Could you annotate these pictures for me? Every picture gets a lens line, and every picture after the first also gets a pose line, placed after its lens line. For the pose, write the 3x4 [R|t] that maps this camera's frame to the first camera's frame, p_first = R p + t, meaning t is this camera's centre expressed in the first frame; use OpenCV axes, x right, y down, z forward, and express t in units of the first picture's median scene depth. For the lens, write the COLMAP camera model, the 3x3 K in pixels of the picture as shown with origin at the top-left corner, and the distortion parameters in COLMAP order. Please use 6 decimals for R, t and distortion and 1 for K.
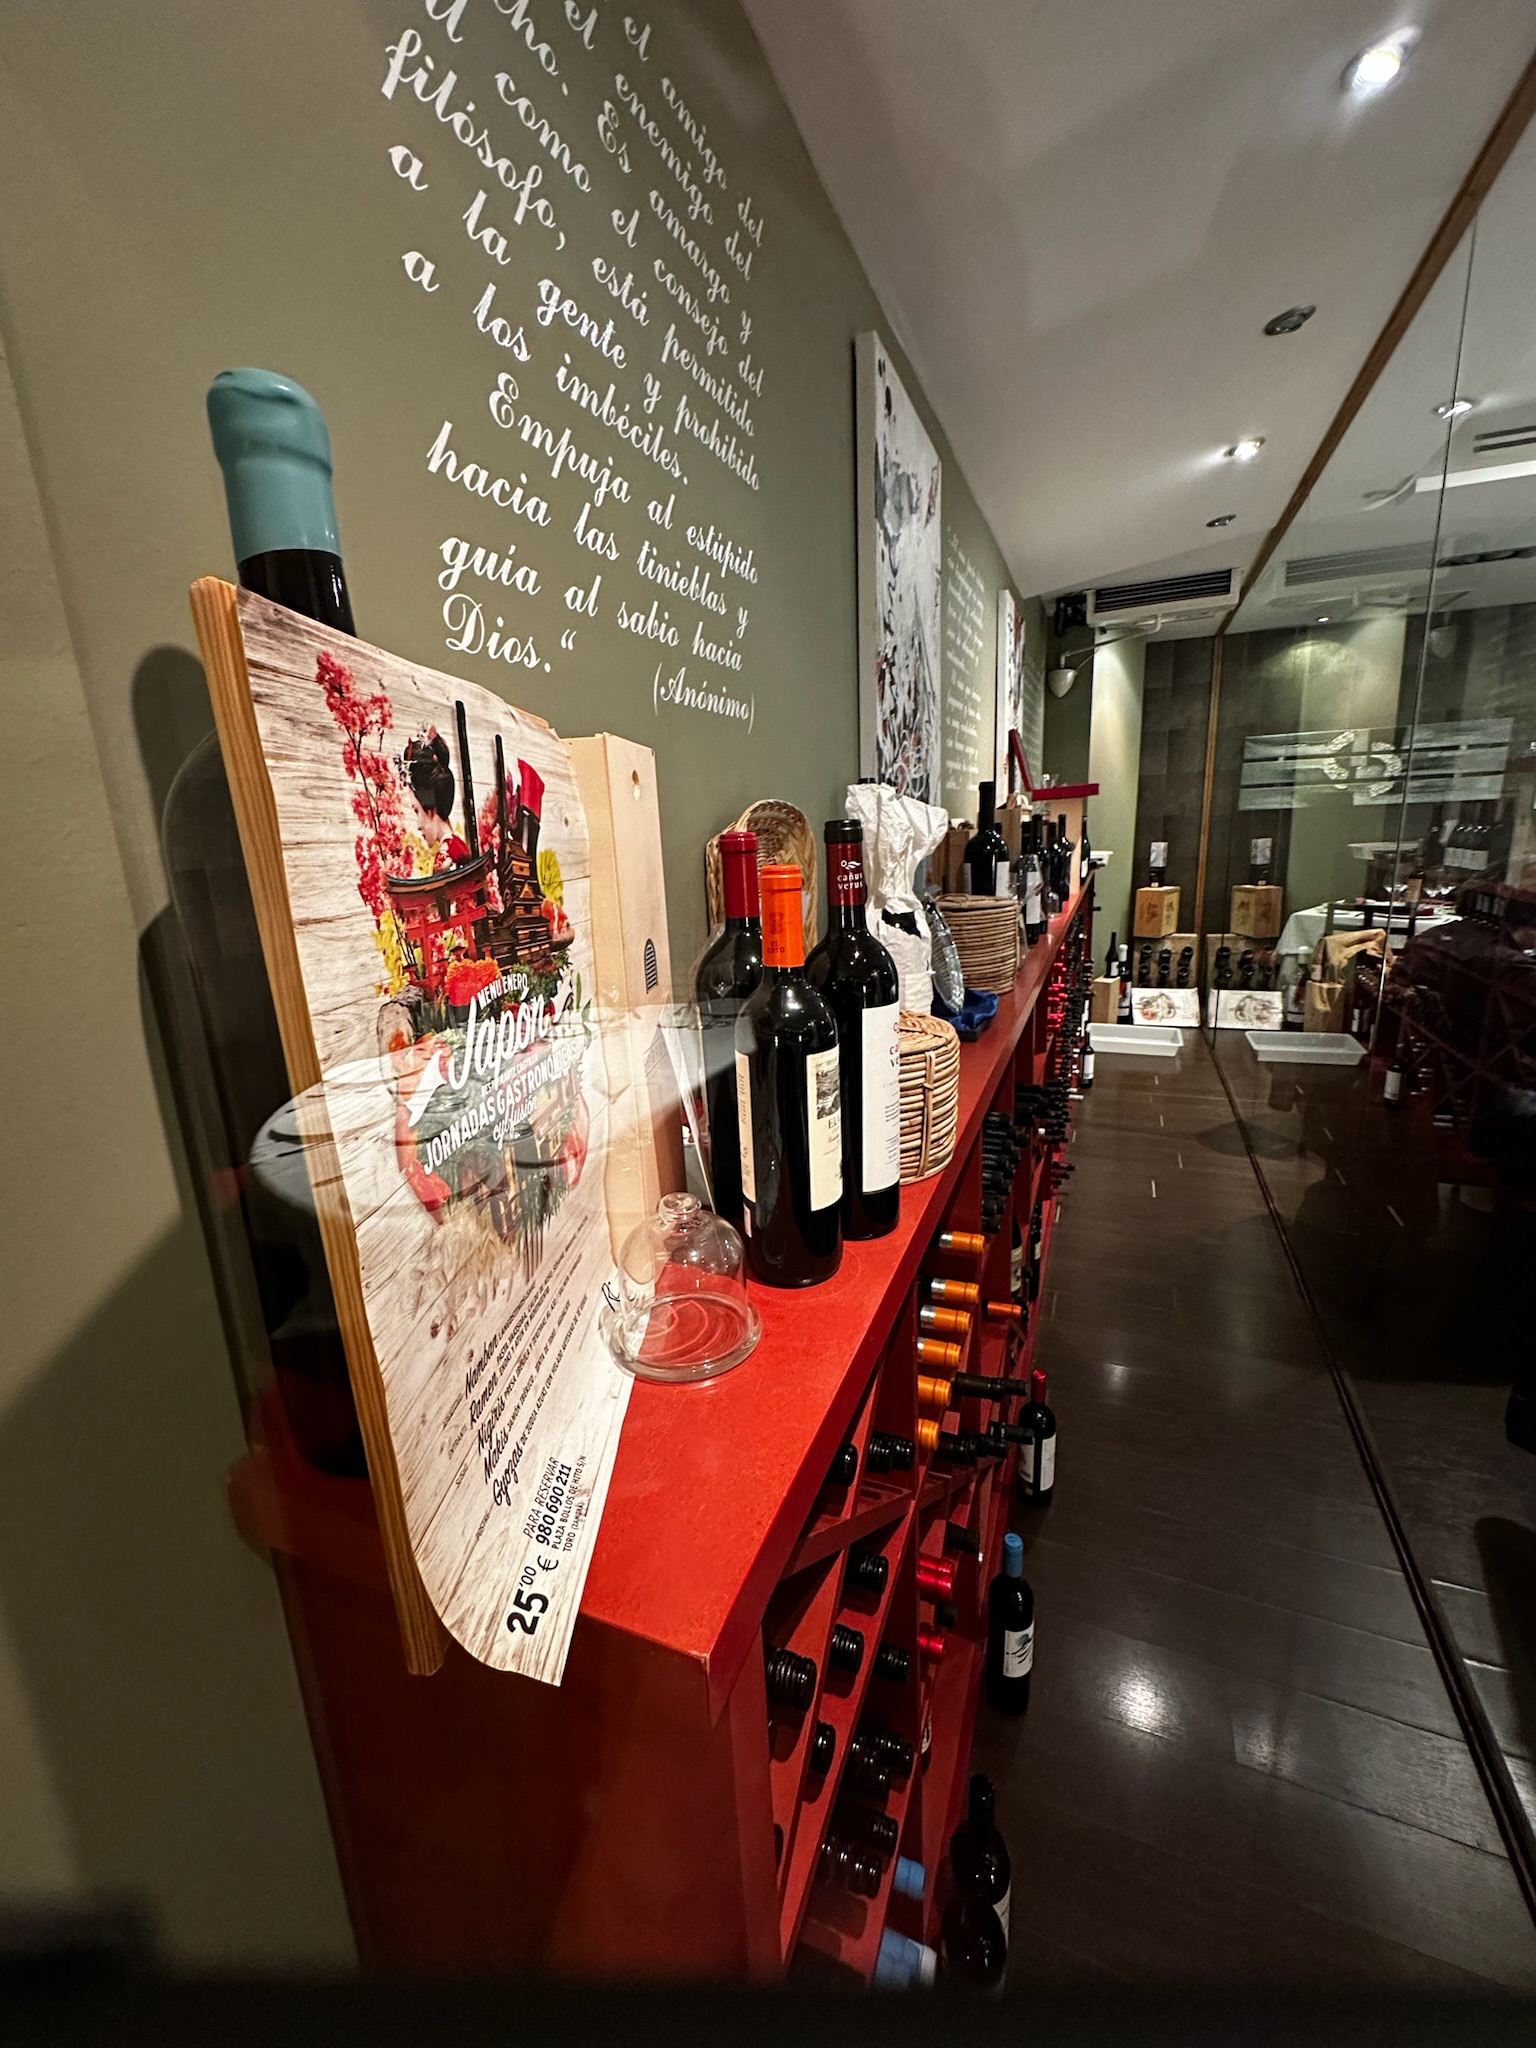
lens RADIAL K [[819.2, 0, 772.3], [0, 819.2, 1021.0], [0, 0, 1]] dist [0.001368, 0.000199]
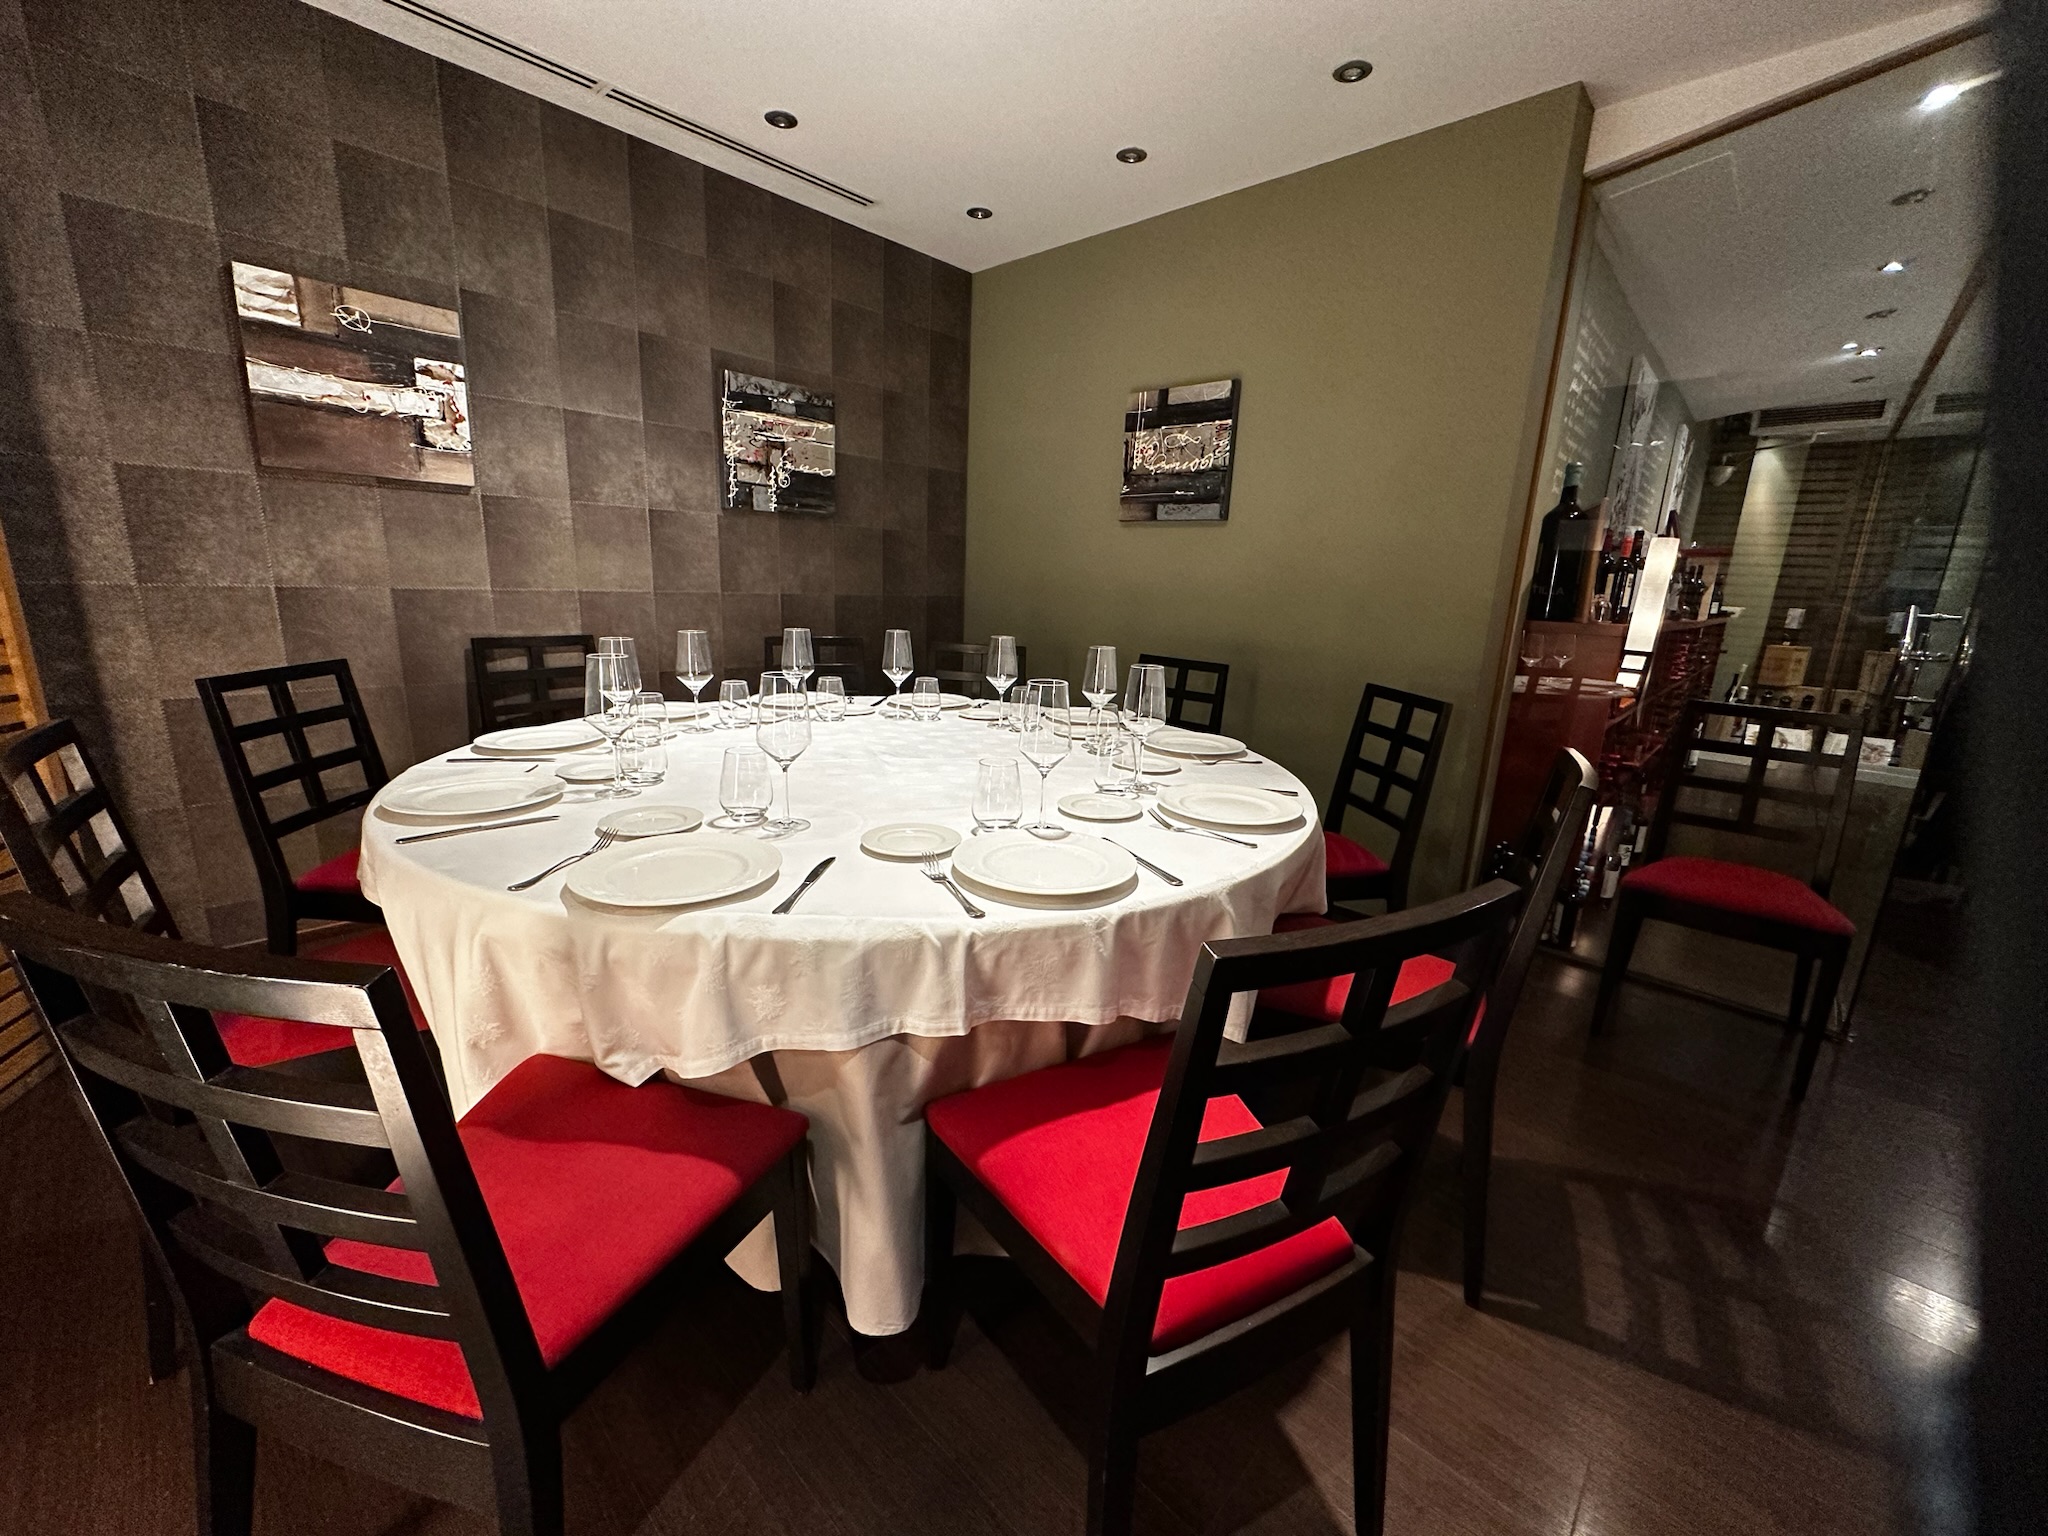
lens RADIAL K [[819.2, 0, 1018.4], [0, 819.2, 774.0], [0, 0, 1]] dist [0.001368, 0.000199]
pose [[0.932935, 0.154736, -0.325098, -0.198863], [-0.156282, 0.987478, 0.021526, 0.210272], [0.324358, 0.030724, 0.945435, -0.603946]]
